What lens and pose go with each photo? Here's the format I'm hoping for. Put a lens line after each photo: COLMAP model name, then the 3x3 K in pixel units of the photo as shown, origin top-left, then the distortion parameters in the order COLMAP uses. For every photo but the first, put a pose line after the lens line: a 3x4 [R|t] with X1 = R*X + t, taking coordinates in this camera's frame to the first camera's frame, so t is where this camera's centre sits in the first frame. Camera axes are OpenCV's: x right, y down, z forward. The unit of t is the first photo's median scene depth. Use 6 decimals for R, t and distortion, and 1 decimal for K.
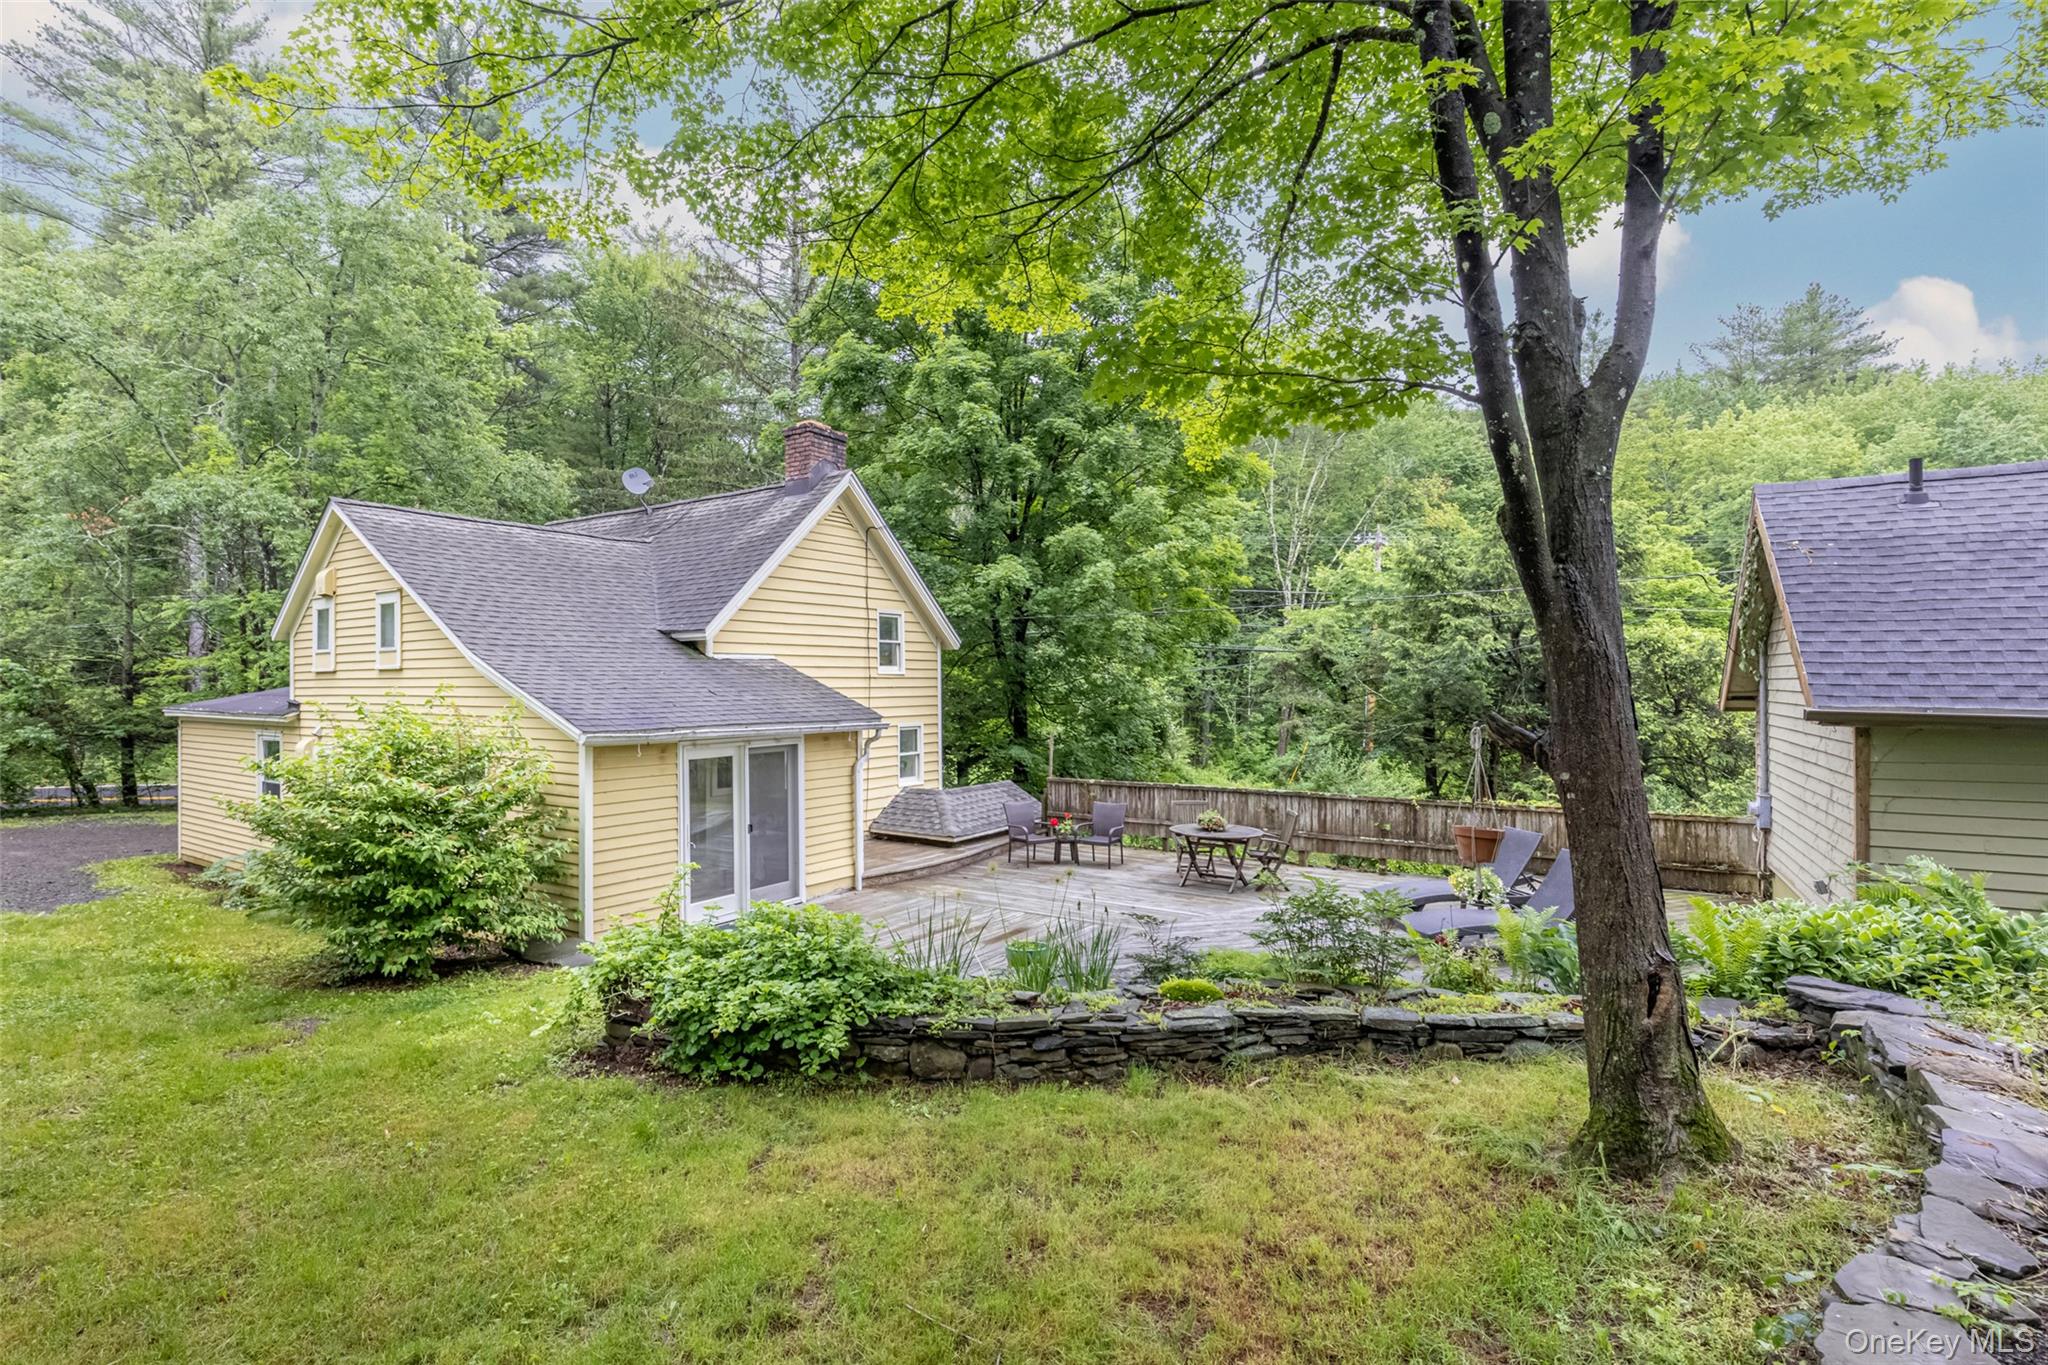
lens RADIAL K [[913.8, 0, 1024.0], [0, 913.8, 682.5], [0, 0, 1]] dist [0.000372, 0.000030]
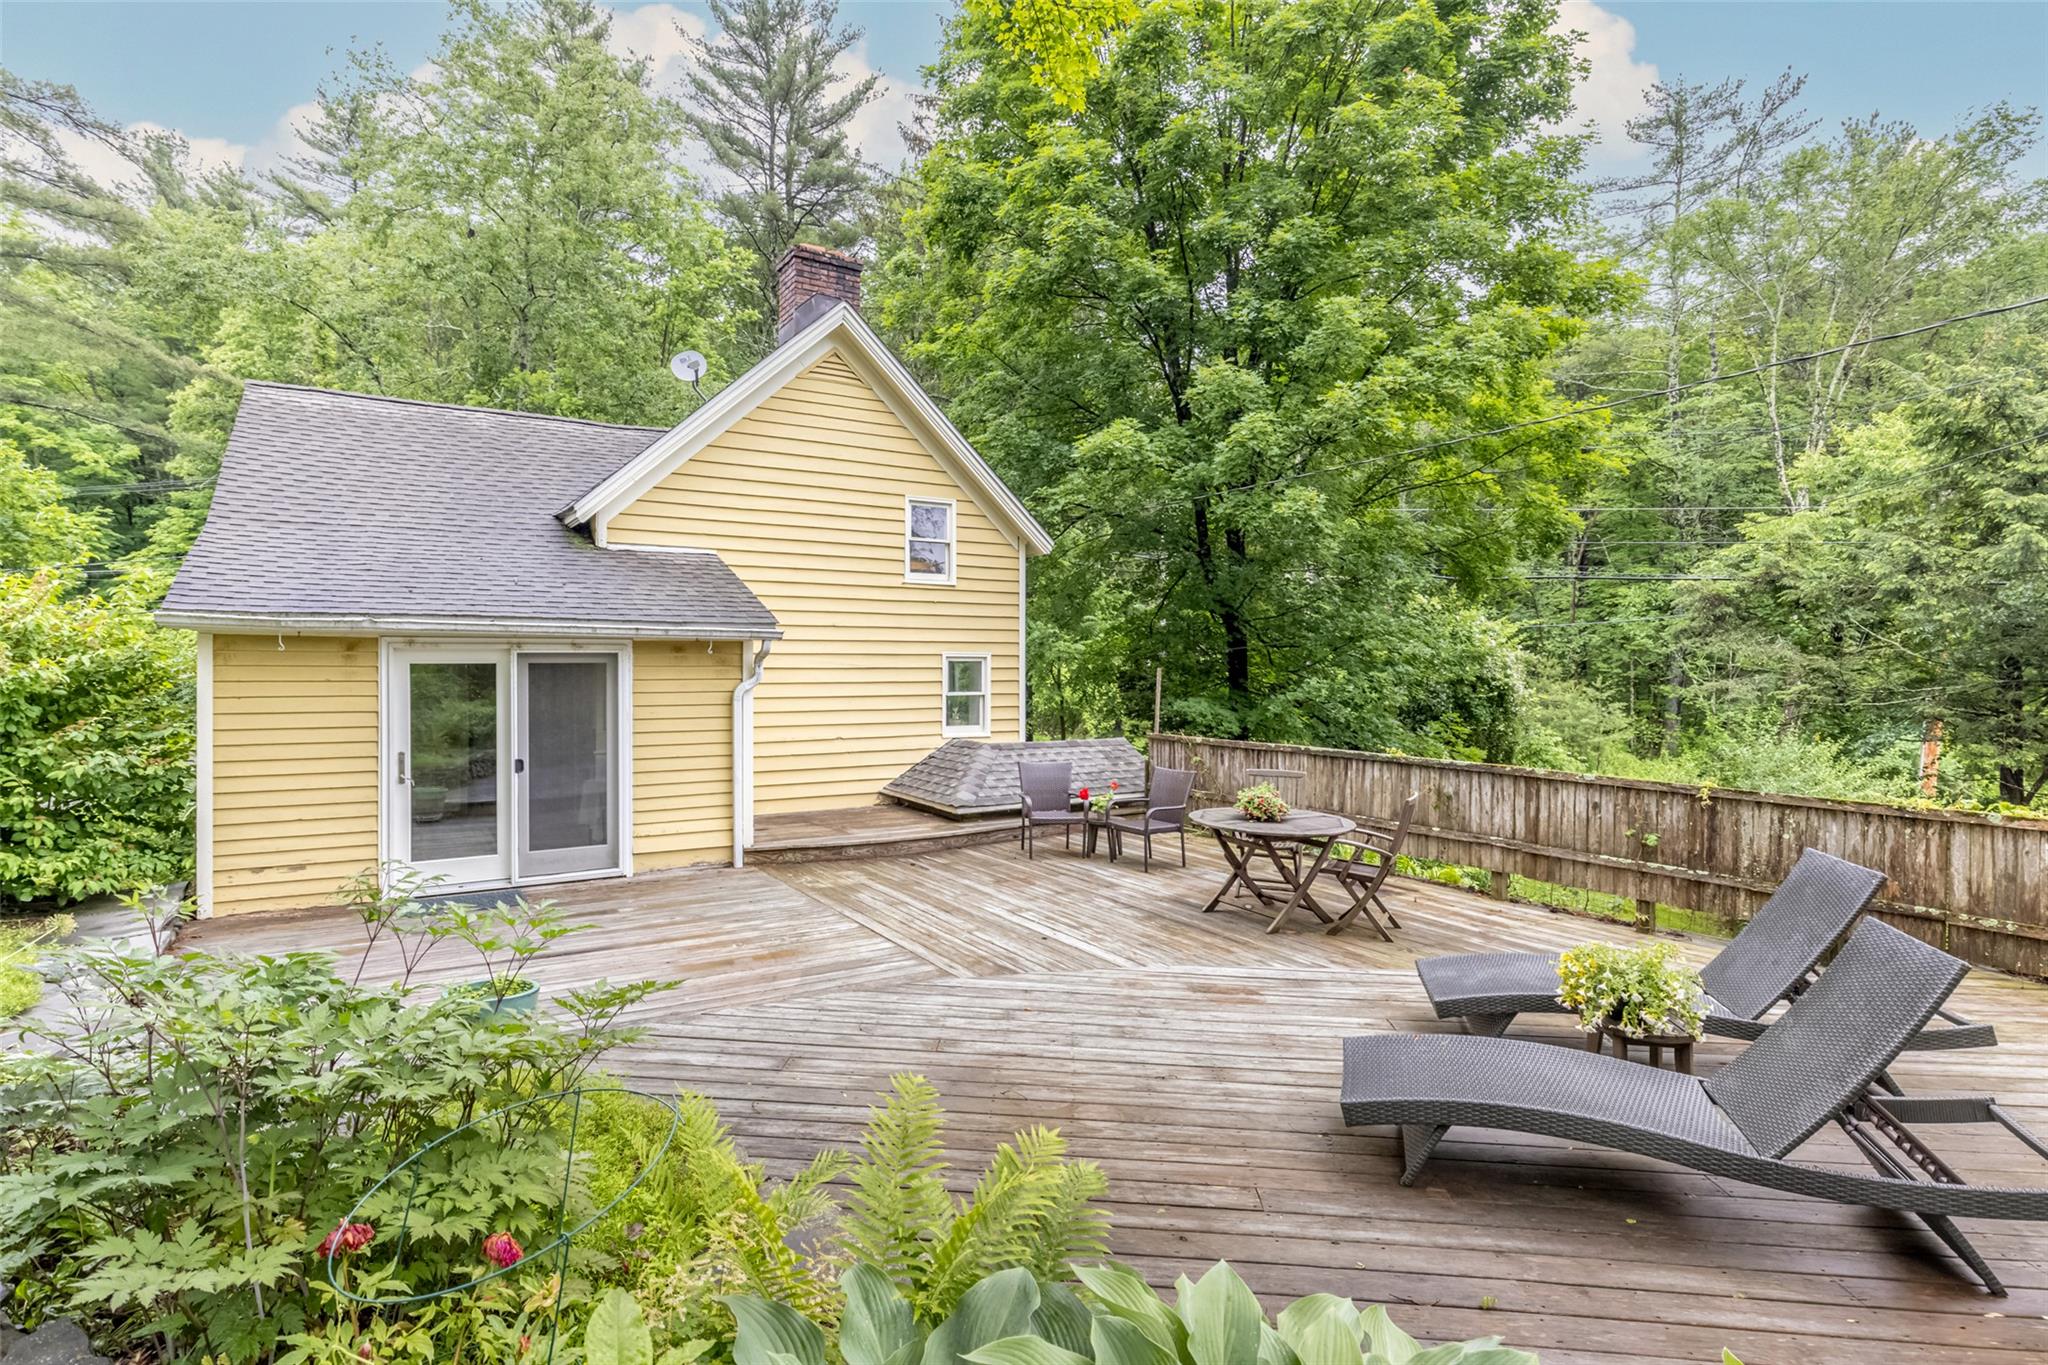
lens RADIAL K [[989.5, 0, 1024.0], [0, 989.5, 682.5], [0, 0, 1]] dist [-0.002721, 0.000007]
pose [[0.915507, 0.015139, -0.402018, 0.292497], [-0.003316, 0.999542, 0.030089, 0.054858], [0.402289, -0.026214, 0.915137, 0.355029]]
